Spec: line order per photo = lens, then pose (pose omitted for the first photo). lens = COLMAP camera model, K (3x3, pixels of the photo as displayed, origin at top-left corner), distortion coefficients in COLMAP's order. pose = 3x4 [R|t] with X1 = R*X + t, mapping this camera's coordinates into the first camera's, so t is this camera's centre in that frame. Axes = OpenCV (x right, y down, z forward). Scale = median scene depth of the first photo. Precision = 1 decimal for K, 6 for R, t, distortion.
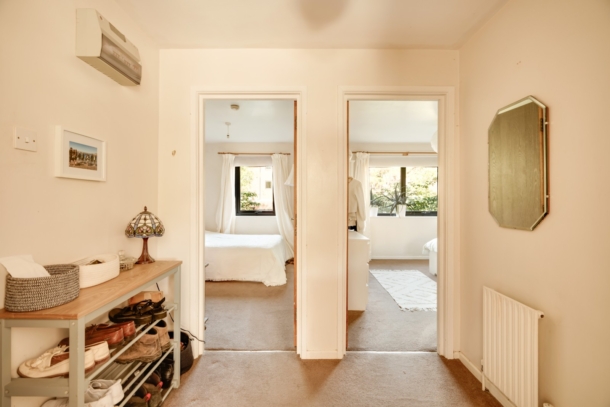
lens RADIAL K [[296.9, 0, 301.7], [0, 296.9, 203.5], [0, 0, 1]] dist [0.000033, 0.000327]
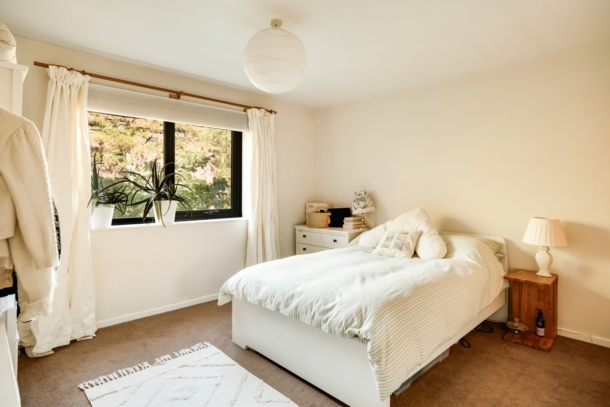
lens RADIAL K [[337.2, 0, 305.1], [0, 337.2, 192.5], [0, 0, 1]] dist [0.001871, 0.000474]
pose [[0.728263, -0.005383, 0.685276, 0.118314], [0.006293, 0.999980, 0.001167, -0.005722], [-0.685268, 0.003463, 0.728282, 0.429578]]
